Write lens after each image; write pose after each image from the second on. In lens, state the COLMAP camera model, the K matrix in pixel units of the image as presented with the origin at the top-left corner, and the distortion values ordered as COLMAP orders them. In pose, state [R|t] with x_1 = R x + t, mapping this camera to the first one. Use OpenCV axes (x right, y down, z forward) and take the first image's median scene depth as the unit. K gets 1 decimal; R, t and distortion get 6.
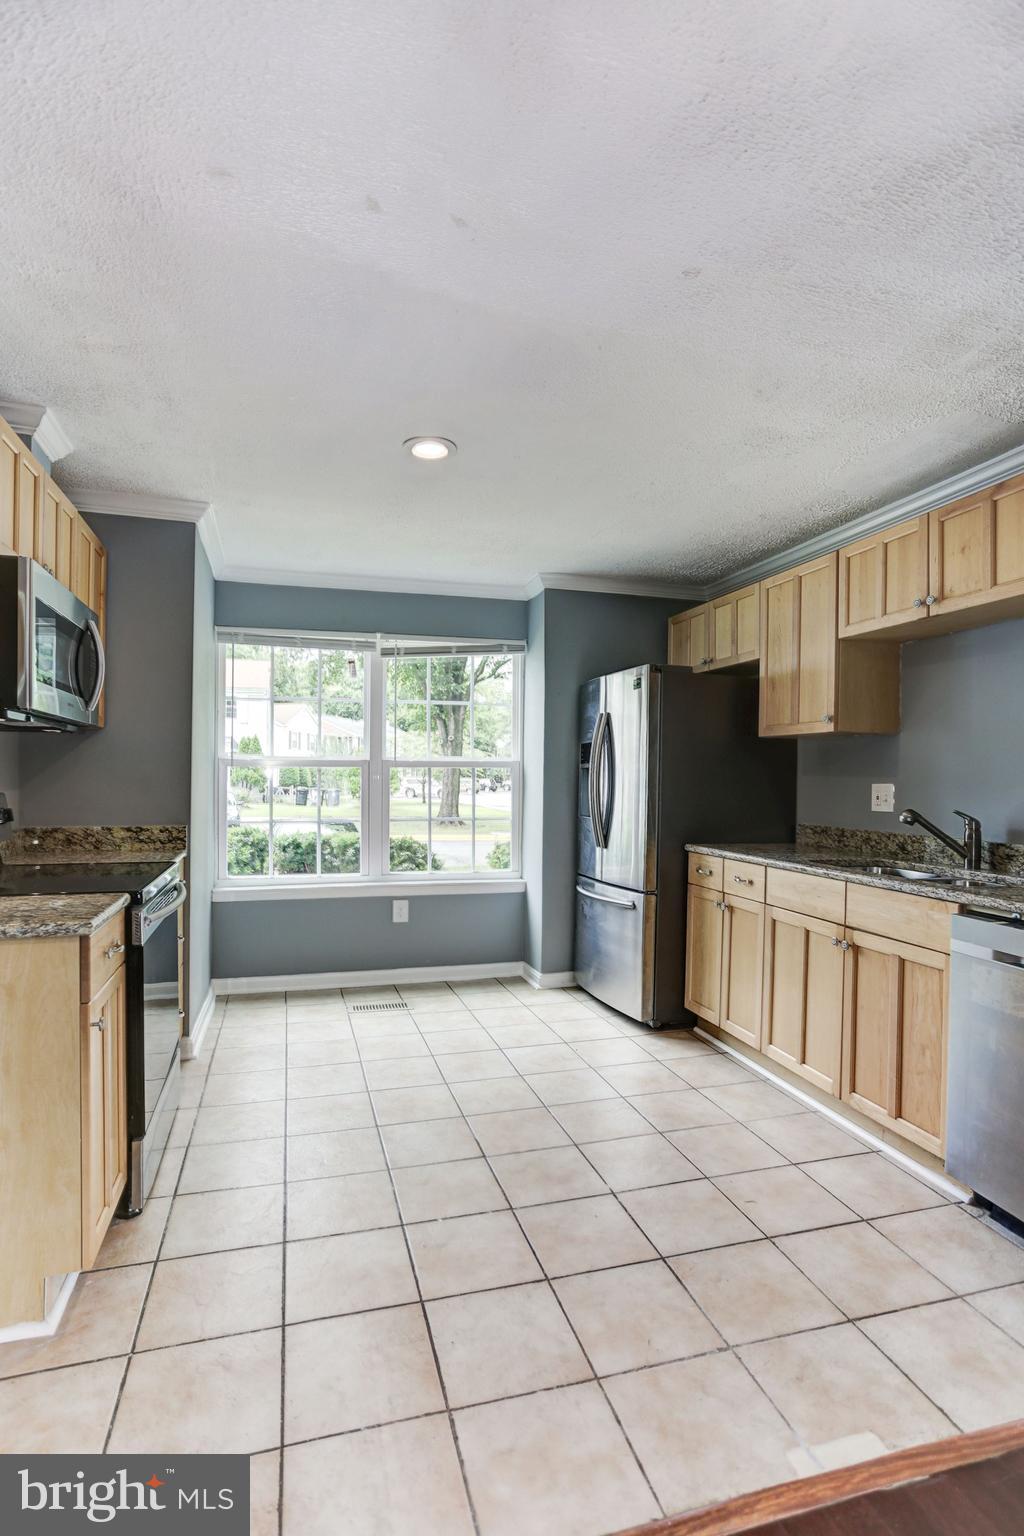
lens RADIAL K [[761.8, 0, 520.8], [0, 761.8, 760.5], [0, 0, 1]] dist [-0.022302, 0.015162]
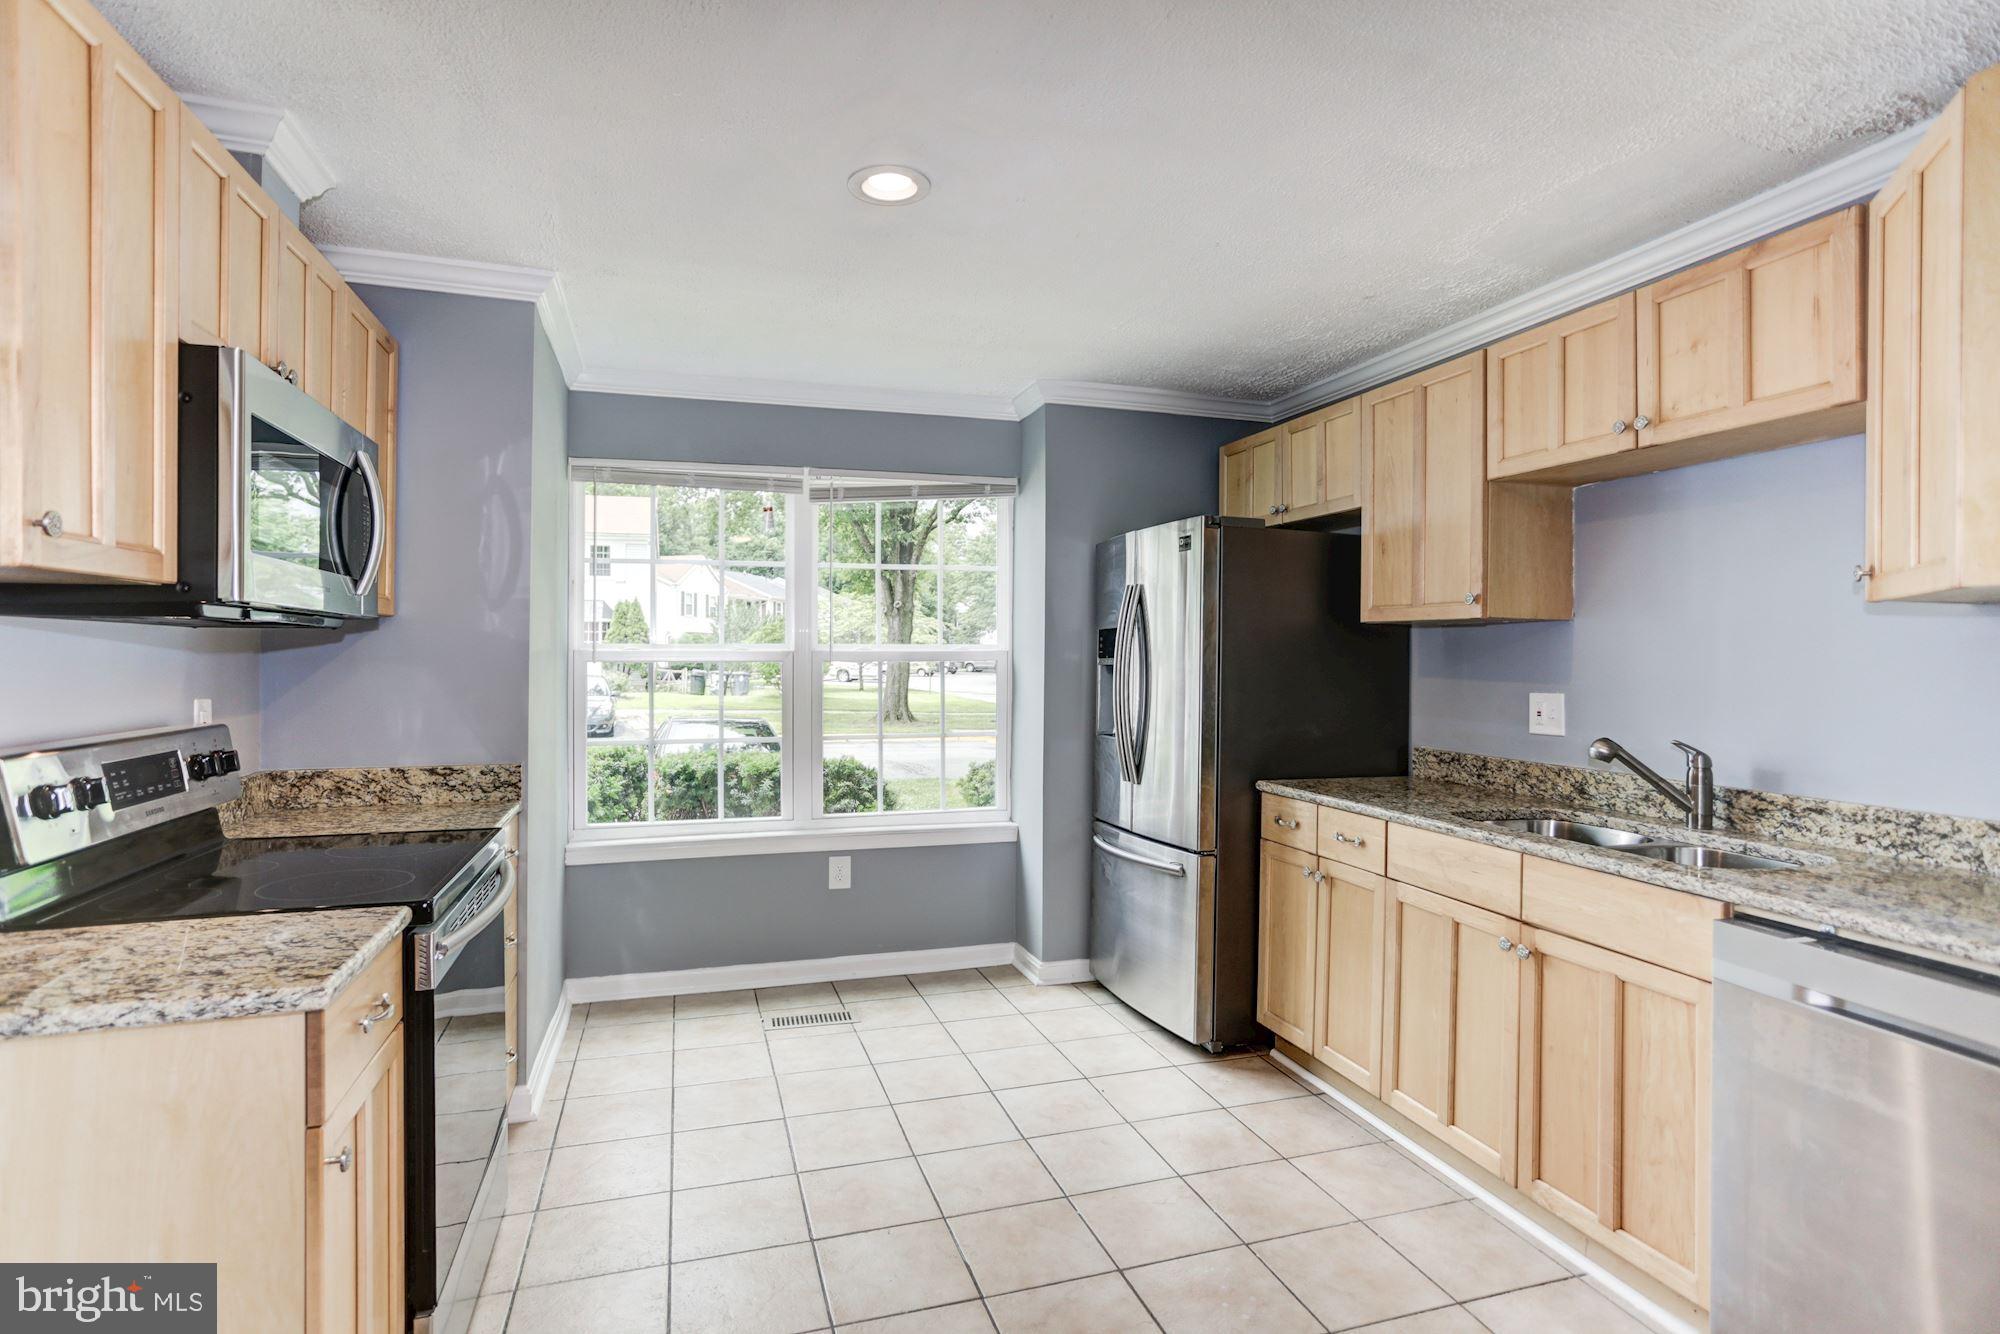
lens RADIAL K [[991.9, 0, 983.7], [0, 991.9, 653.9], [0, 0, 1]] dist [-0.022302, 0.015162]
pose [[0.999996, 0.002505, -0.000916, -0.031925], [-0.002481, 0.999655, 0.026150, -0.029104], [0.000981, -0.026148, 0.999658, 0.125558]]
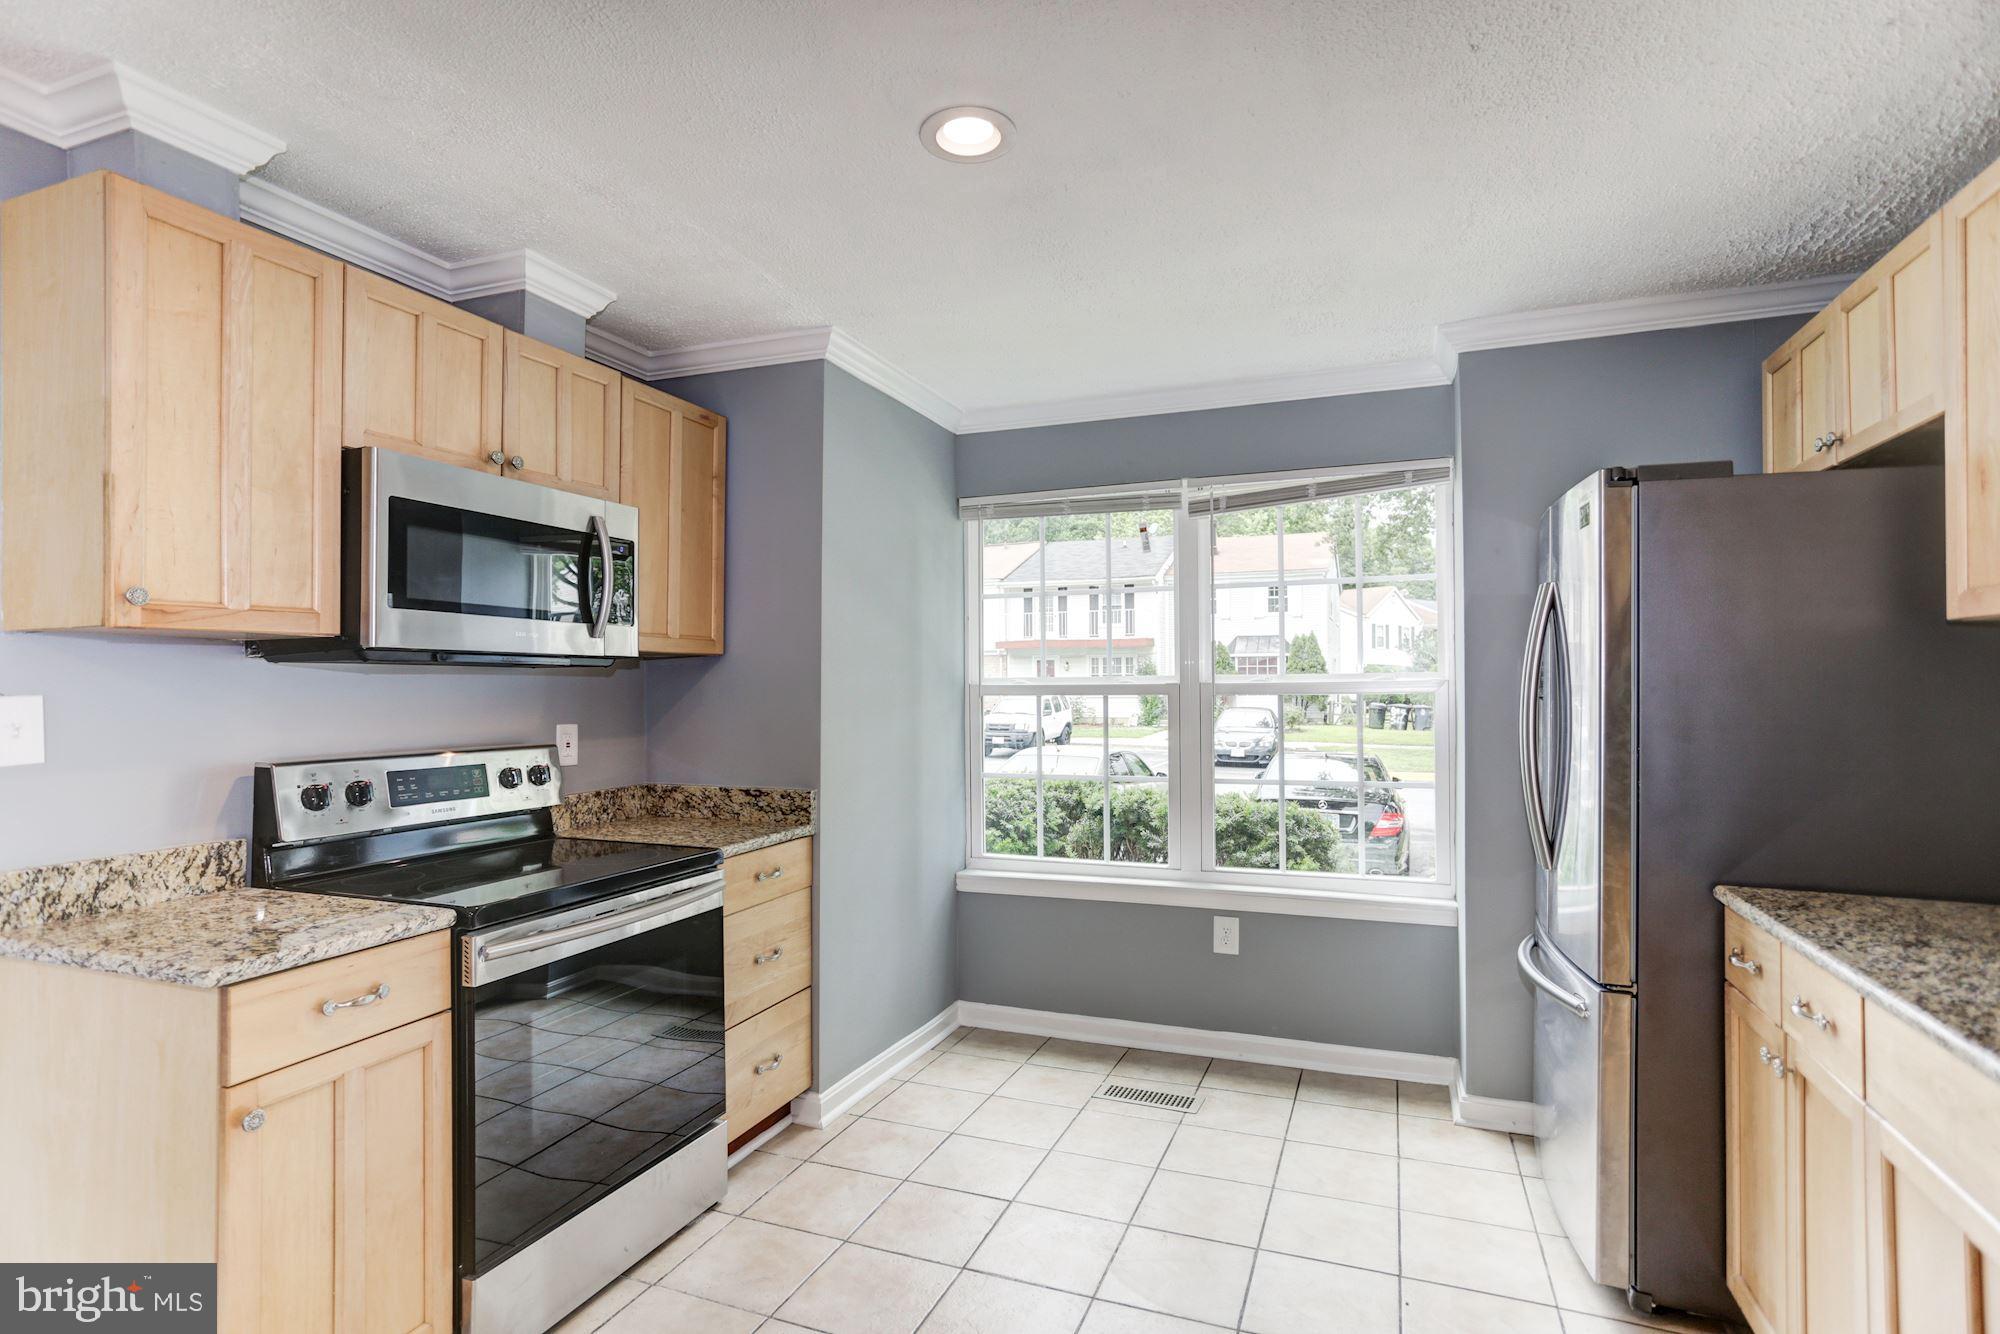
lens RADIAL K [[991.9, 0, 991.1], [0, 991.9, 668.4], [0, 0, 1]] dist [-0.022302, 0.015162]
pose [[0.787469, -0.015447, -0.616161, 0.229702], [0.021007, 0.999778, 0.001783, -0.022627], [0.615996, -0.014348, 0.787618, 0.329613]]
